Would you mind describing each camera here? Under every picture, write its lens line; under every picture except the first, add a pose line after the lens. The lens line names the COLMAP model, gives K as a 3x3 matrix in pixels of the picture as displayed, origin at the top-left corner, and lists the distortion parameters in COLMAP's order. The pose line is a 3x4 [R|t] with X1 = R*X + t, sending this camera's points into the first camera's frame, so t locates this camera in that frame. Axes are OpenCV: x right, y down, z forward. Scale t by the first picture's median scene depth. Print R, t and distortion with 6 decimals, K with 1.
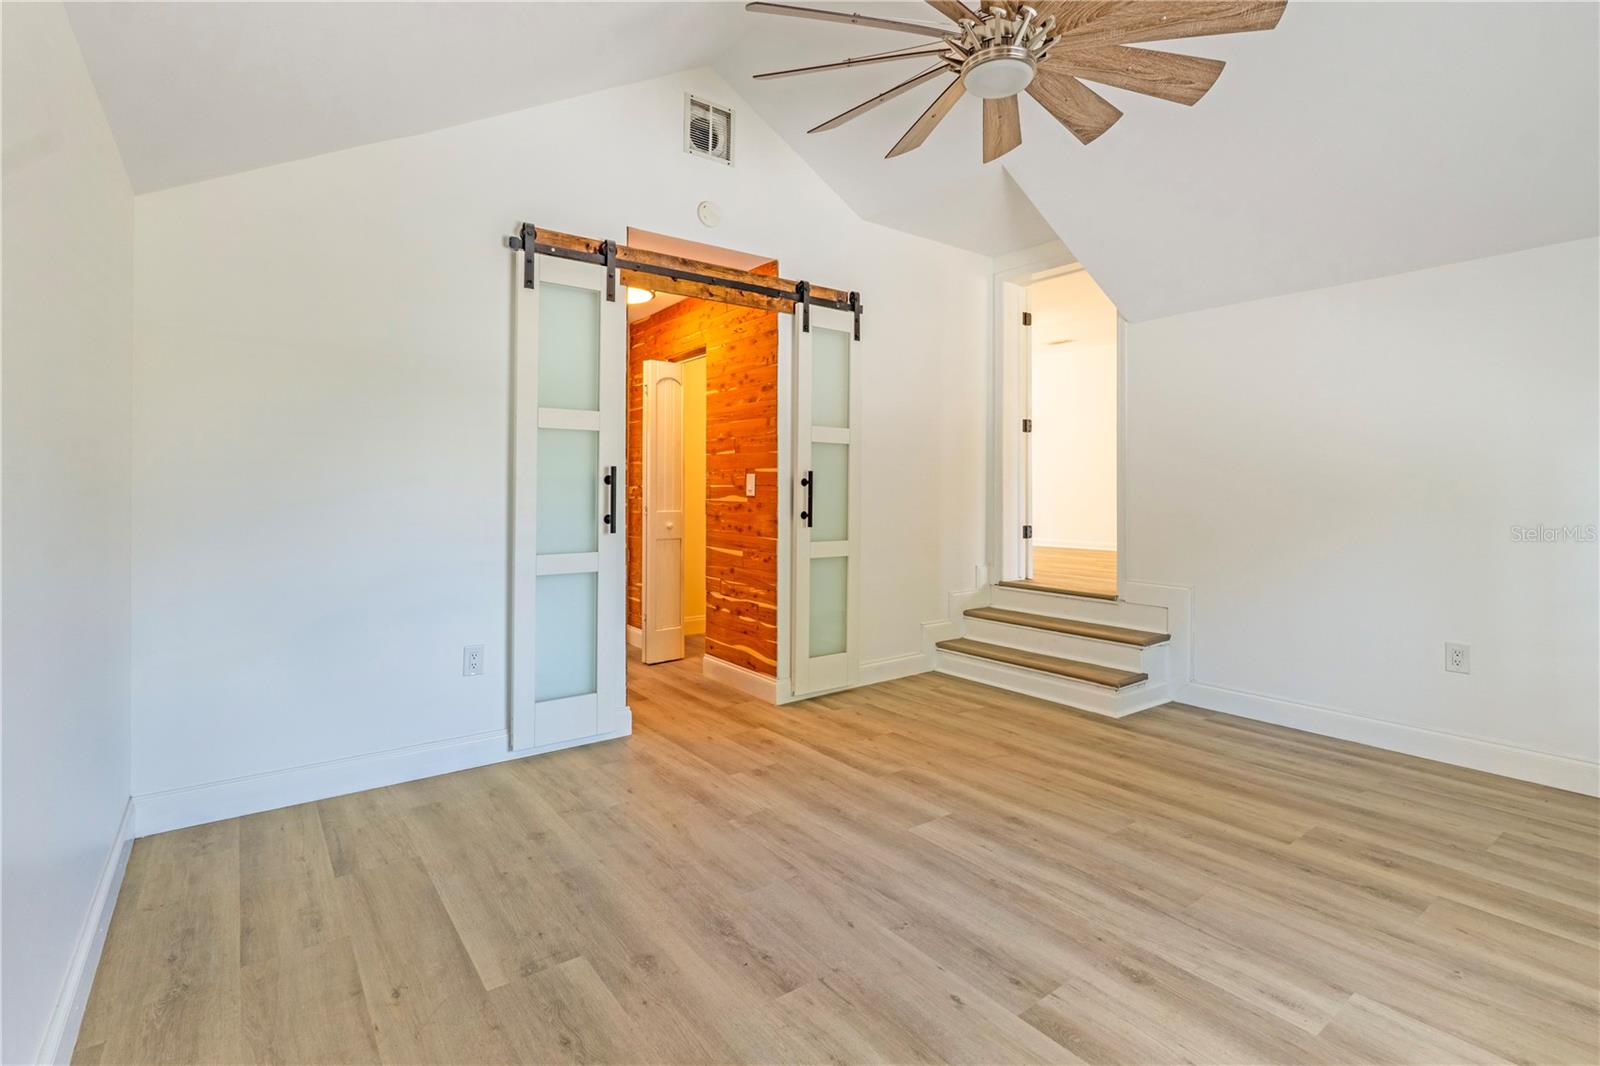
lens RADIAL K [[750.1, 0, 800.9], [0, 750.1, 507.4], [0, 0, 1]] dist [-0.003013, -0.000170]
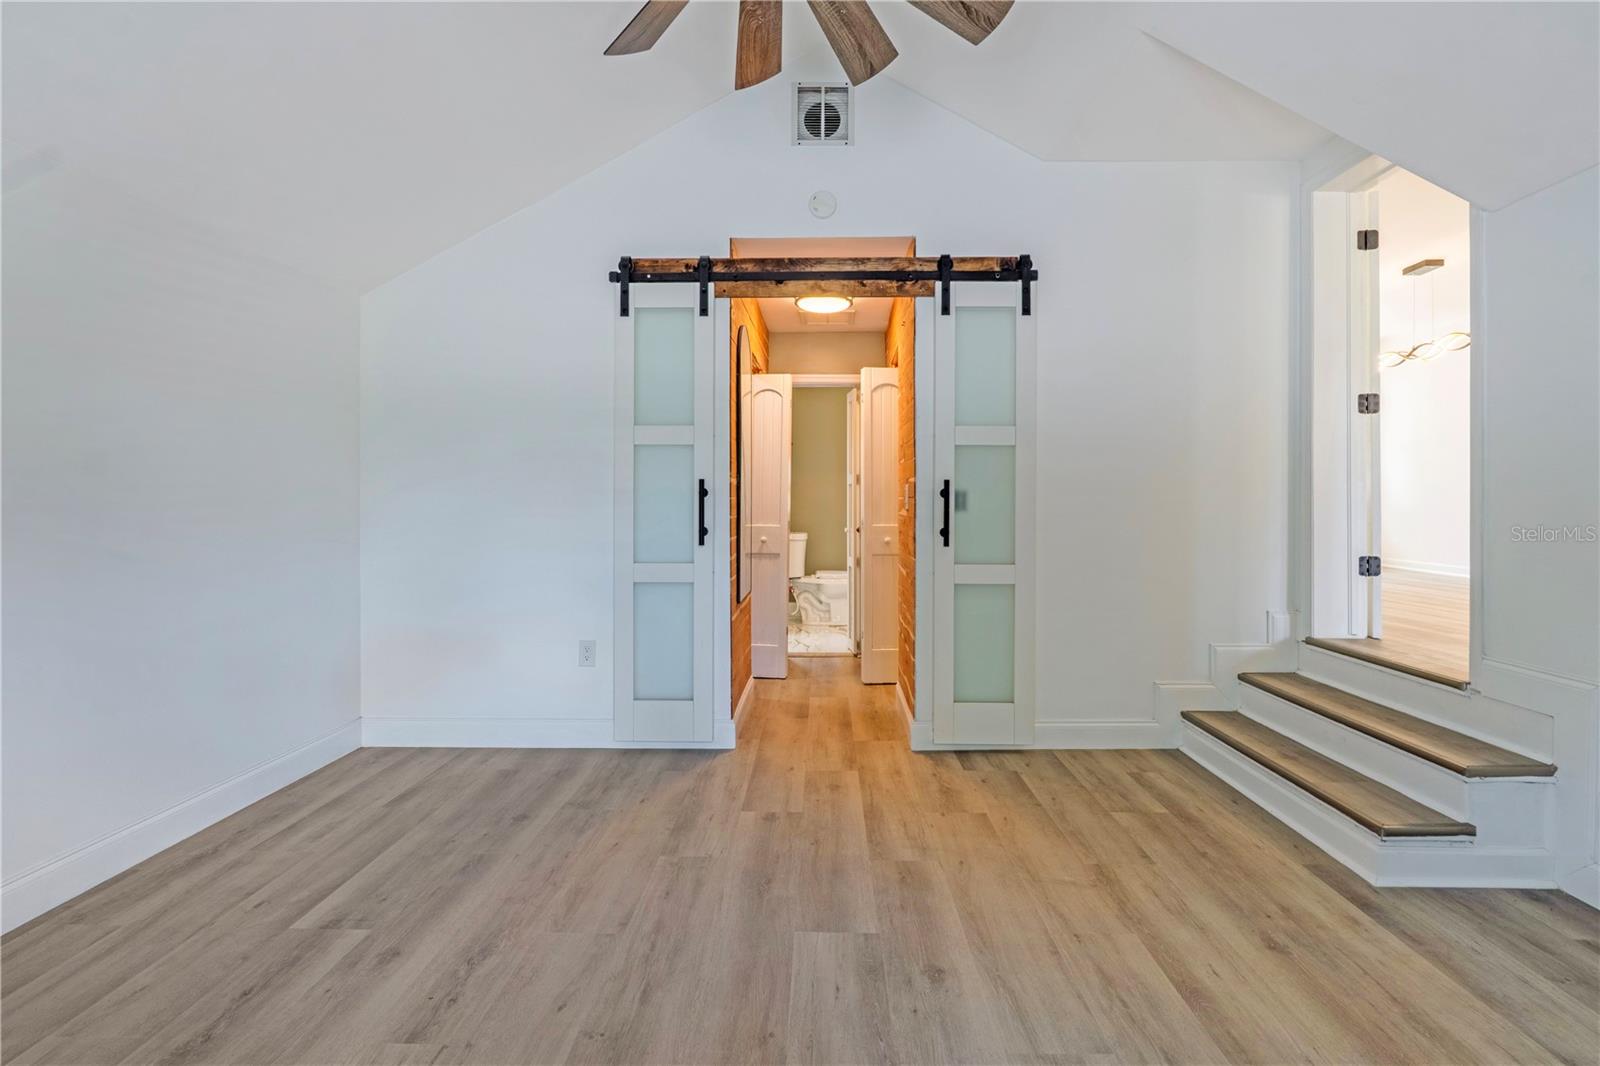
lens RADIAL K [[740.7, 0, 810.1], [0, 740.7, 520.7], [0, 0, 1]] dist [-0.004558, -0.000987]
pose [[0.790894, 0.012528, -0.611825, 0.479918], [-0.013528, 0.999904, 0.002986, -0.003777], [0.611804, 0.005915, 0.790987, 0.301542]]
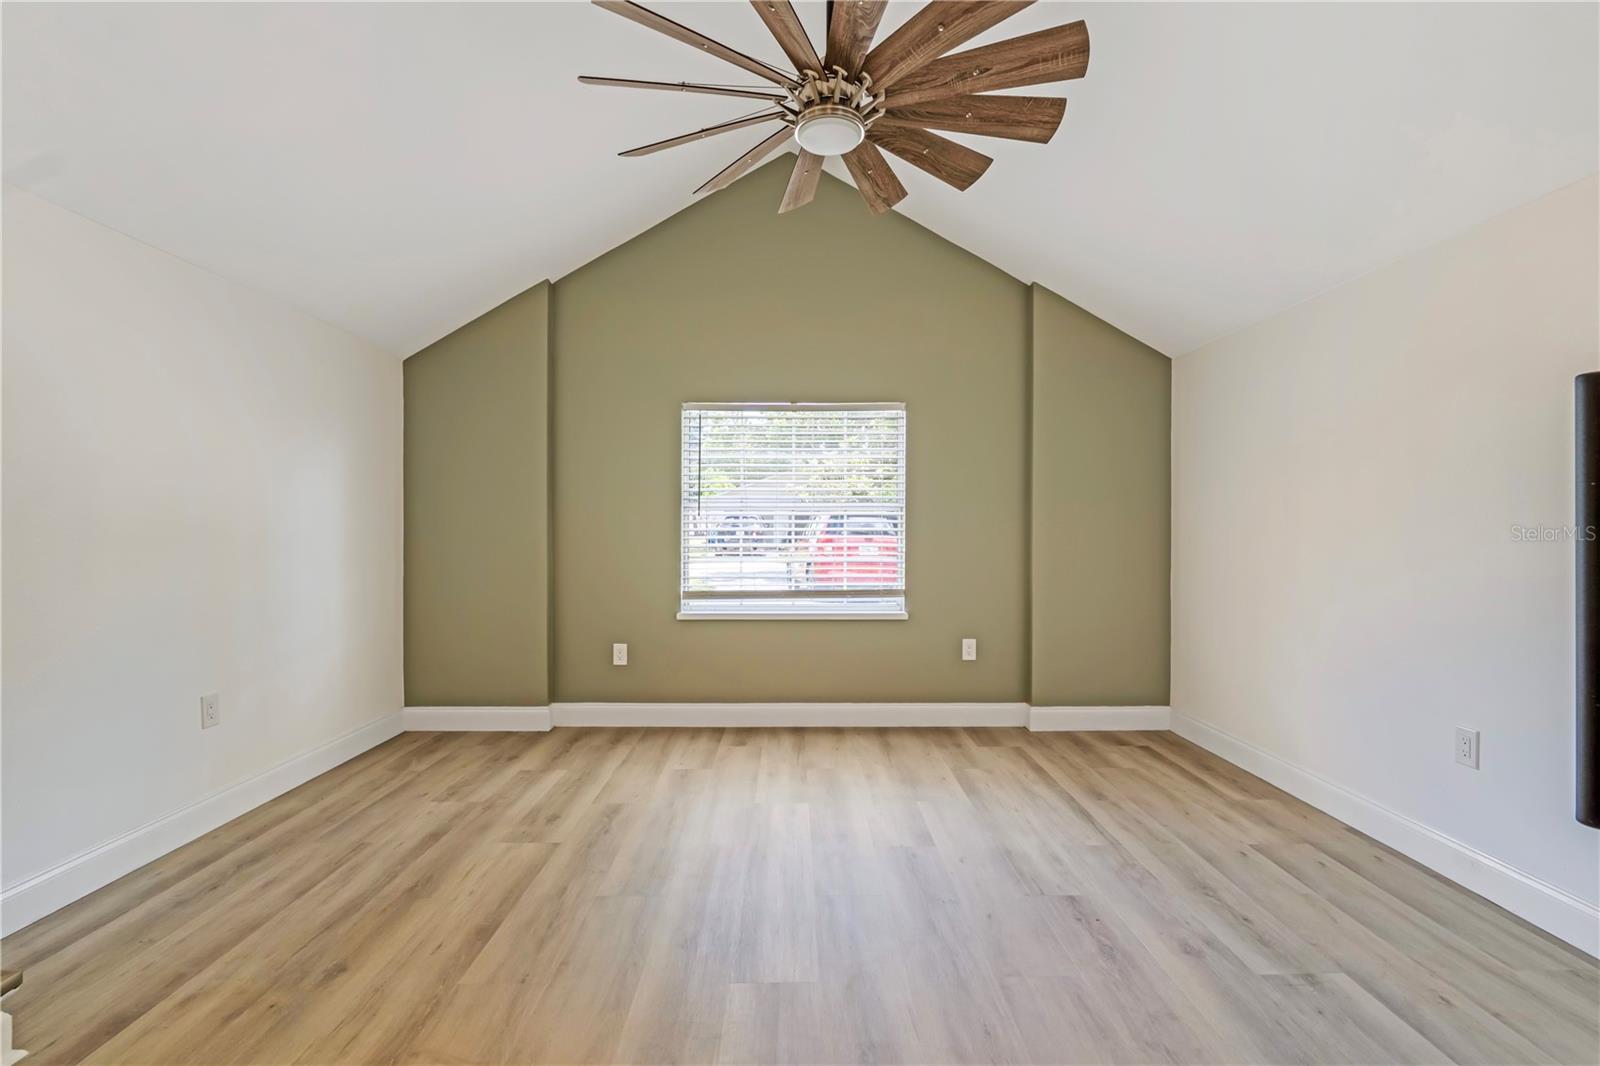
lens RADIAL K [[740.7, 0, 810.1], [0, 740.7, 520.7], [0, 0, 1]] dist [-0.004558, -0.000987]
pose [[-0.812404, 0.000476, 0.583095, -0.215292], [0.008873, 0.999894, 0.011547, -0.029342], [-0.583028, 0.014554, -0.812322, 1.225212]]
